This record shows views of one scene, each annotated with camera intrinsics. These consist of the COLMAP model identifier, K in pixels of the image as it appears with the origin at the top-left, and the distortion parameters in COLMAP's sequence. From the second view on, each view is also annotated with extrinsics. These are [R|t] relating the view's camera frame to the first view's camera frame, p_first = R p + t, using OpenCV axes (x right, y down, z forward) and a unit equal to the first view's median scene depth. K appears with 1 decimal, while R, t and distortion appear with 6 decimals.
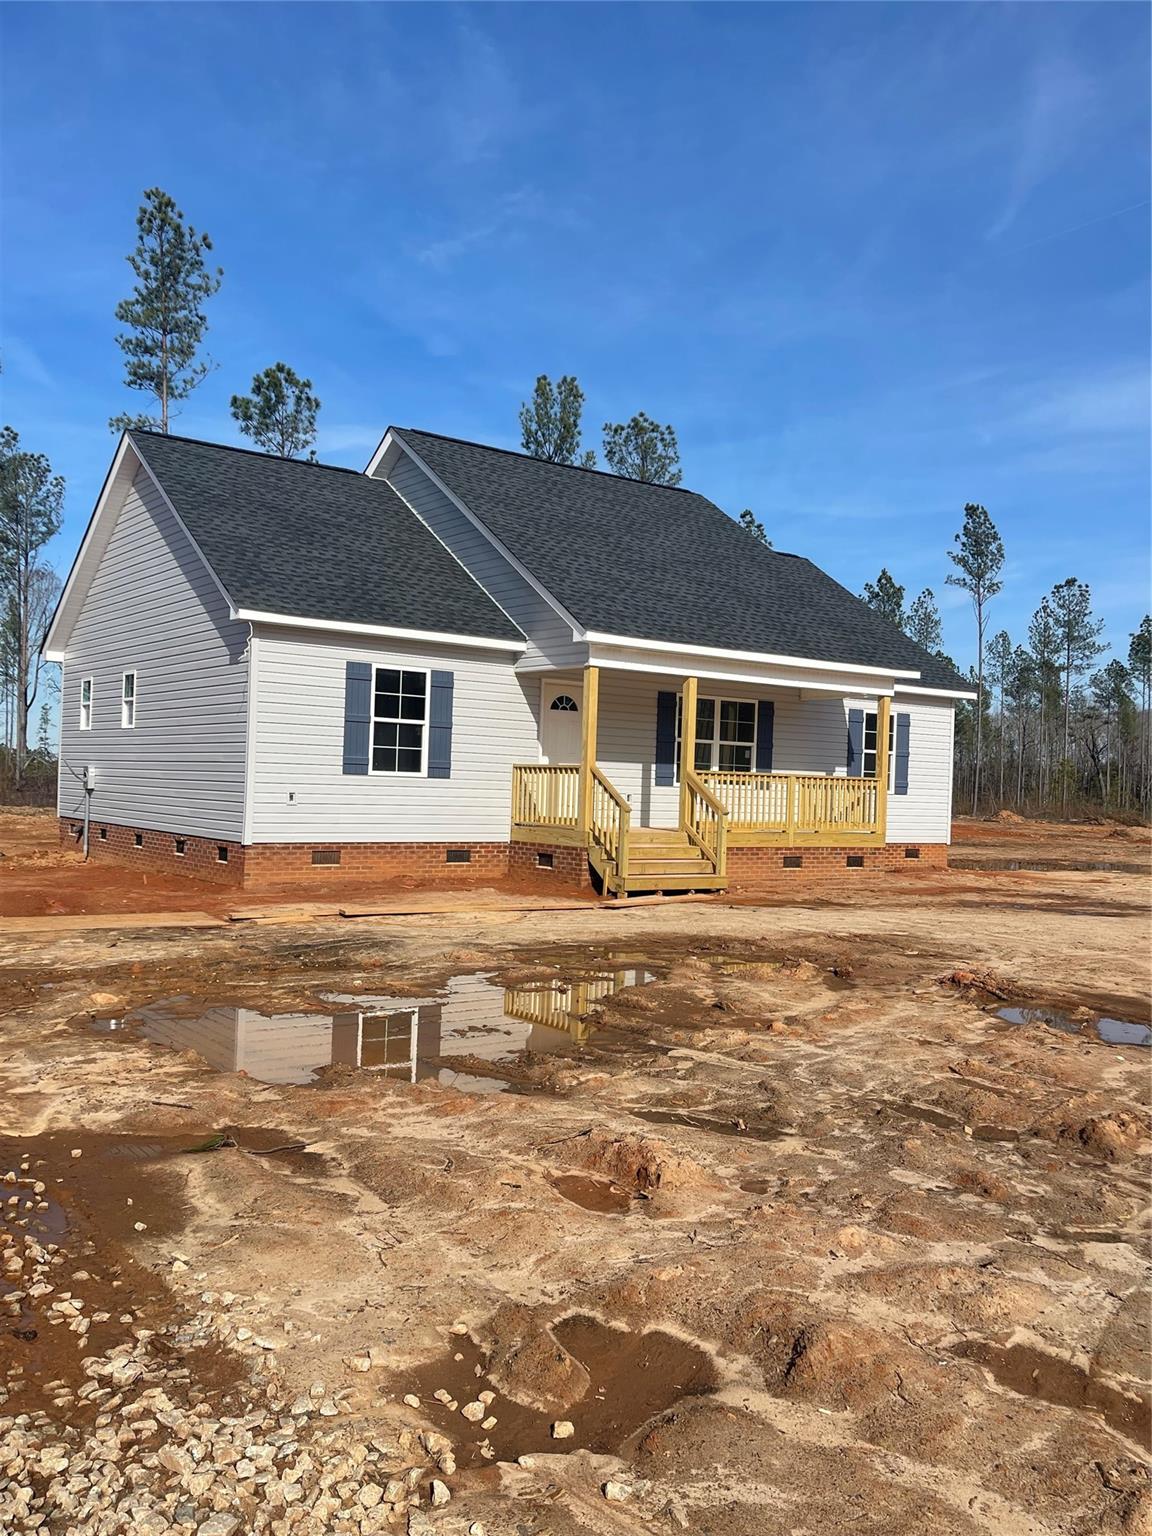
lens RADIAL K [[1274.9, 0, 589.7], [0, 1274.9, 768.8], [0, 0, 1]] dist [0.055412, 0.000190]
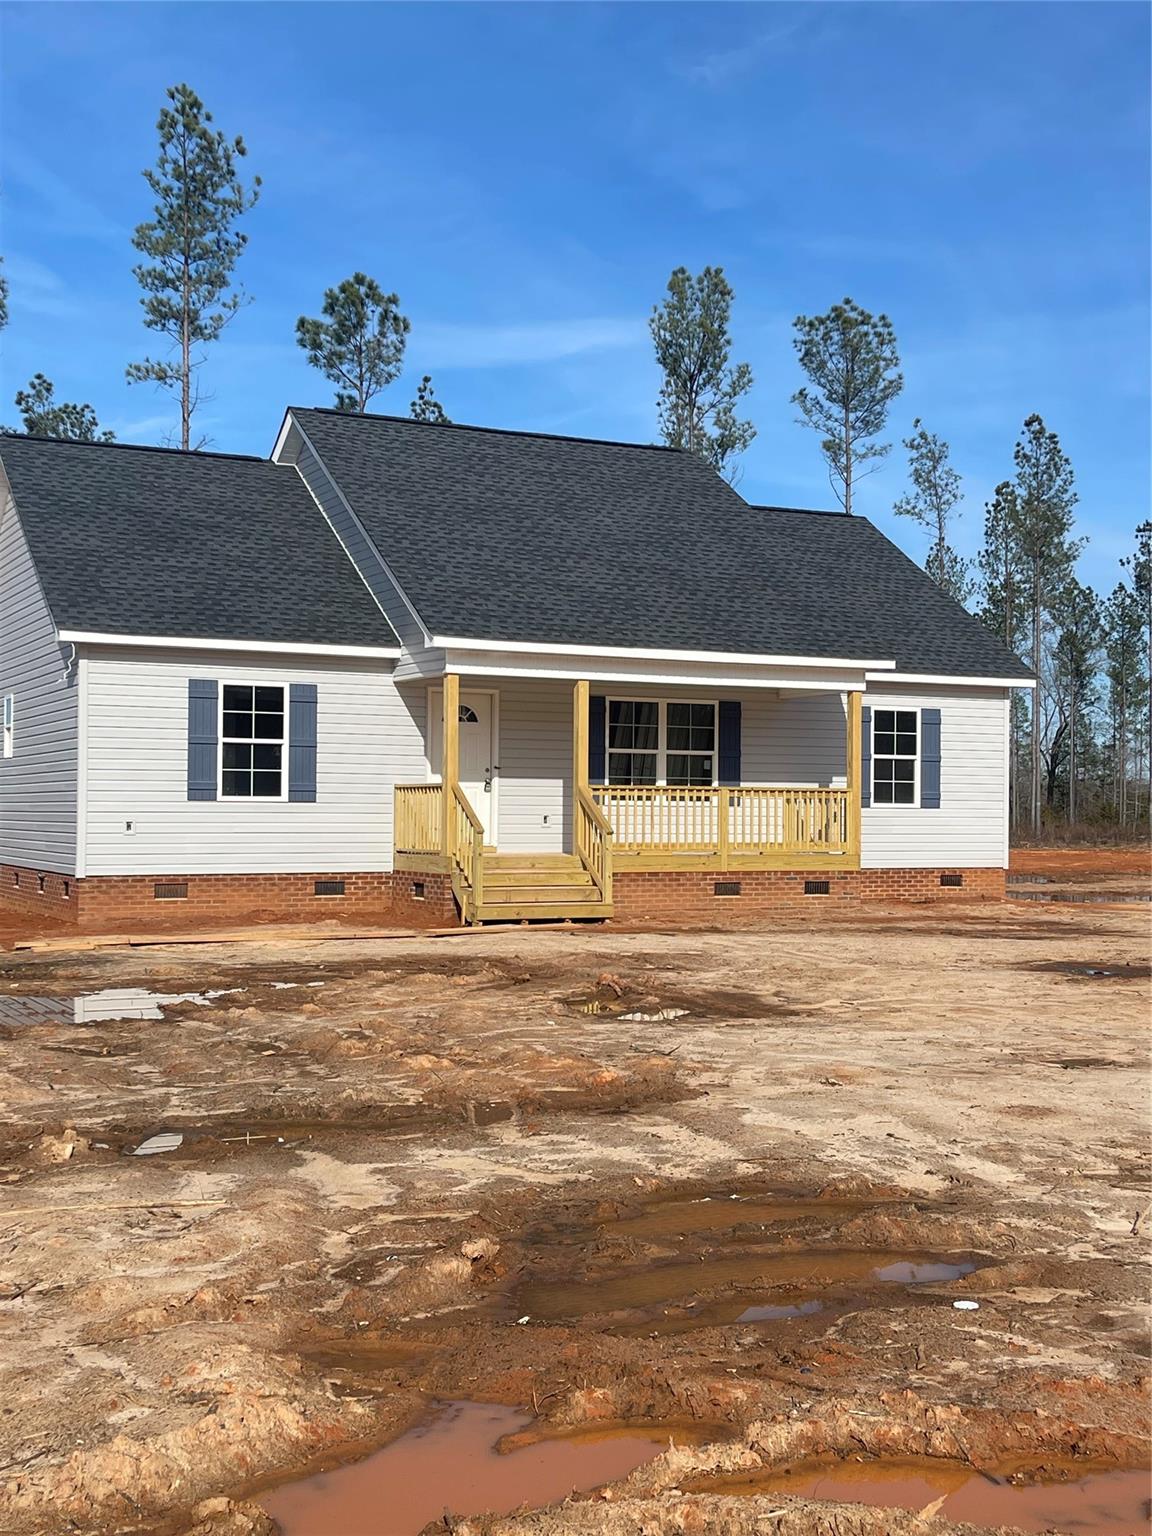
lens RADIAL K [[1790.7, 0, 576.5], [0, 1790.7, 751.7], [0, 0, 1]] dist [0.034622, 0.000000]
pose [[0.988053, -0.031697, -0.150821, 0.258832], [0.028191, 0.999282, -0.025326, 0.008905], [0.151516, 0.020771, 0.988237, -0.223518]]
